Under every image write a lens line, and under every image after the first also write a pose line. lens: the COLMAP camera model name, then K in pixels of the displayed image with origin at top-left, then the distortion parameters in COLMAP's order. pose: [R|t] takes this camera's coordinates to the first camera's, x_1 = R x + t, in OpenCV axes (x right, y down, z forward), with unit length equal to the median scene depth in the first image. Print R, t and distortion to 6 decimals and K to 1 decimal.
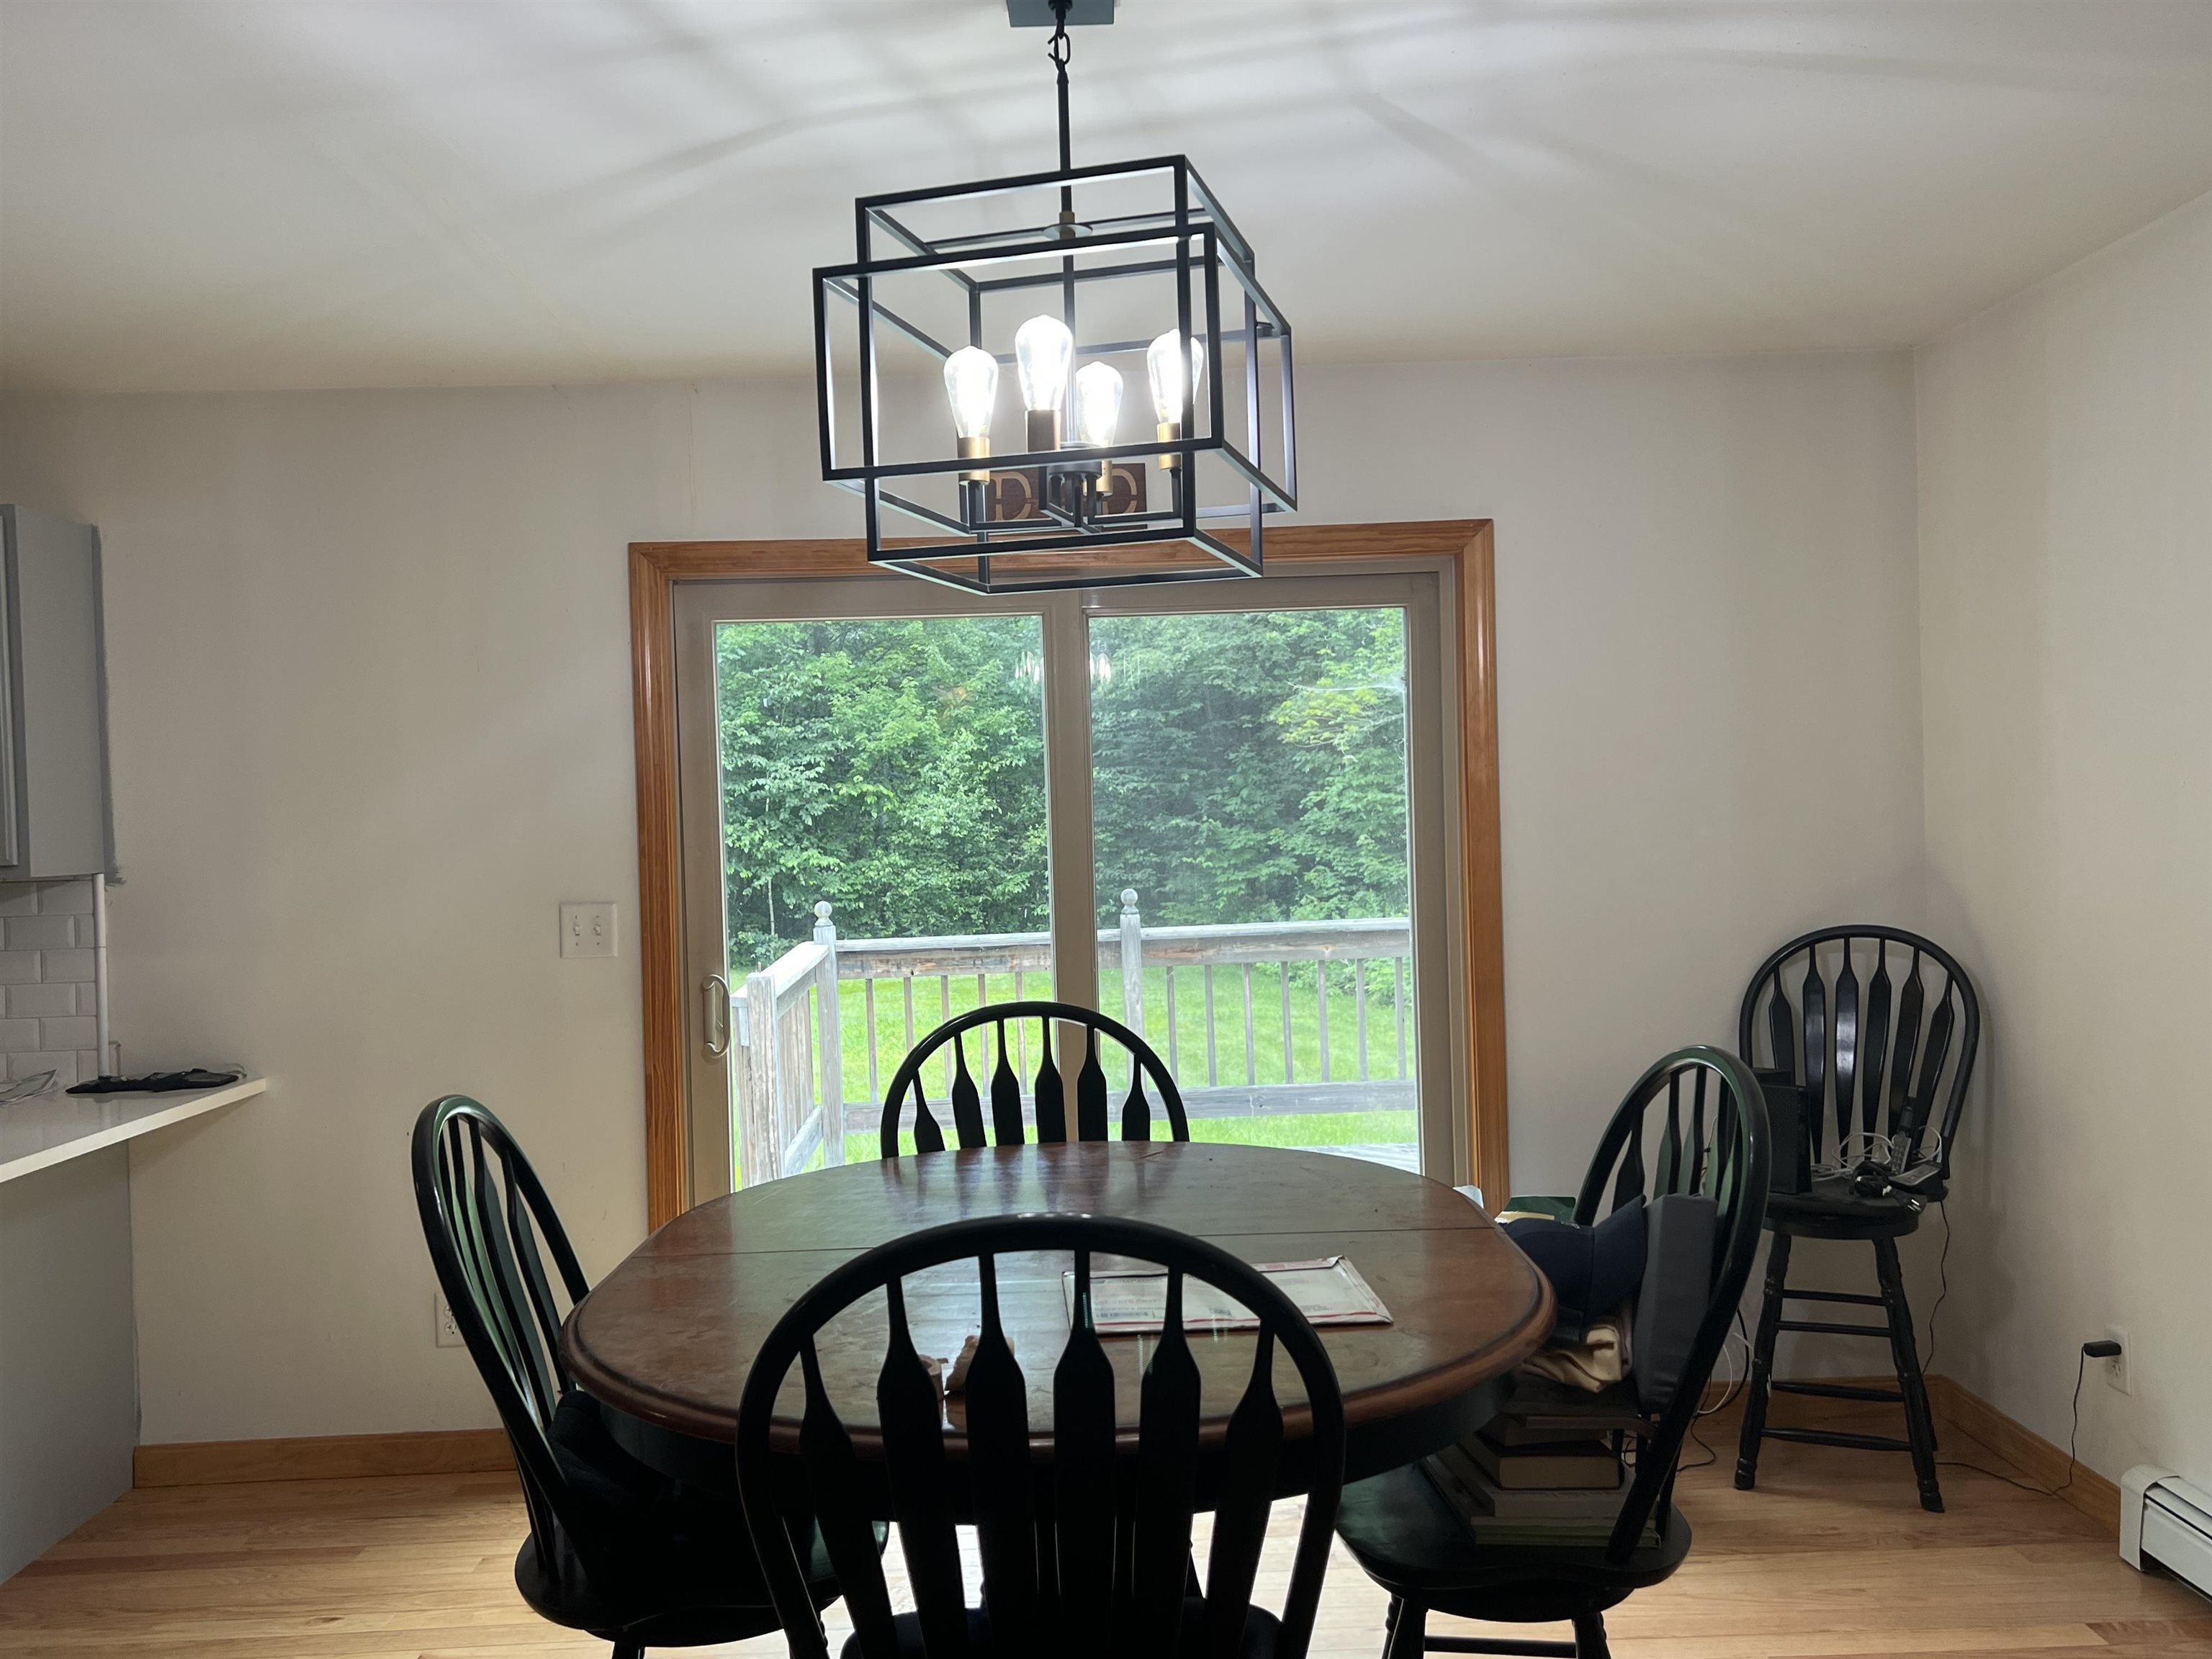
lens RADIAL K [[1886.4, 0, 1105.2], [0, 1886.4, 832.9], [0, 0, 1]] dist [0.043643, 0.000291]
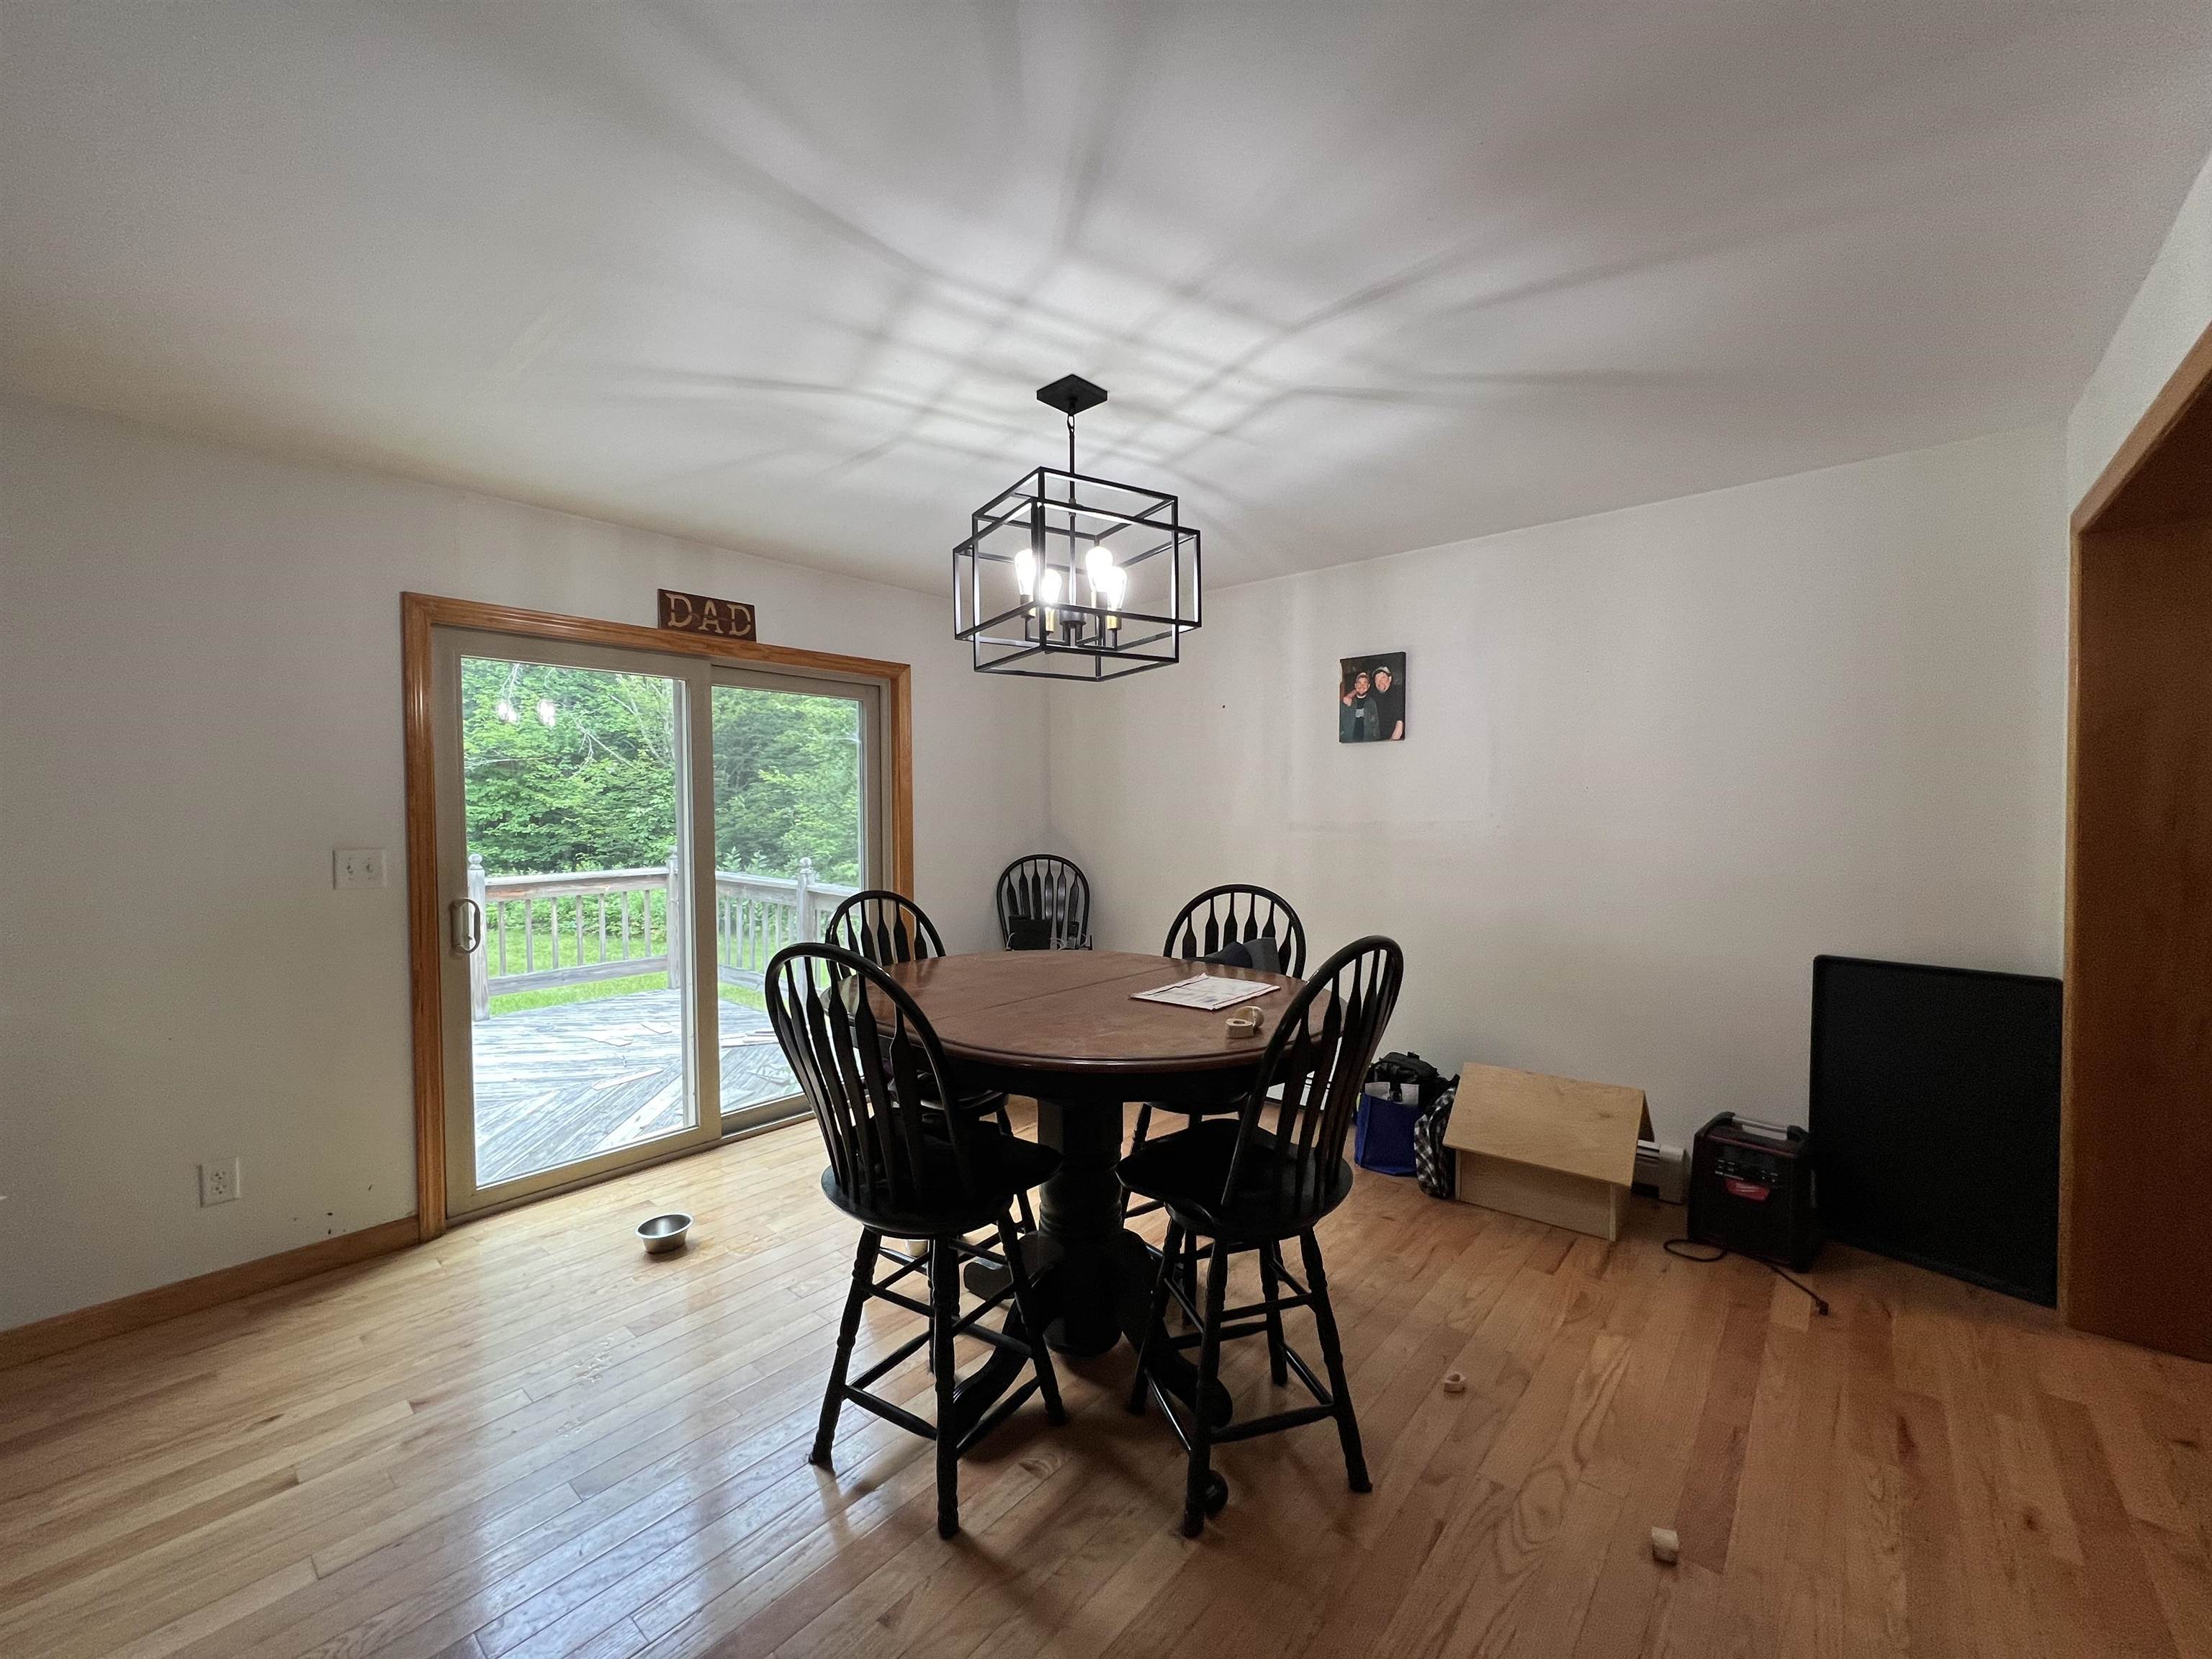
lens RADIAL K [[884.5, 0, 1111.7], [0, 884.5, 829.1], [0, 0, 1]] dist [0.000186, -0.000345]
pose [[0.674478, 0.008077, 0.738251, -0.376608], [-0.002996, 0.999962, -0.008203, 0.025588], [-0.738289, 0.003321, 0.674476, 0.169876]]
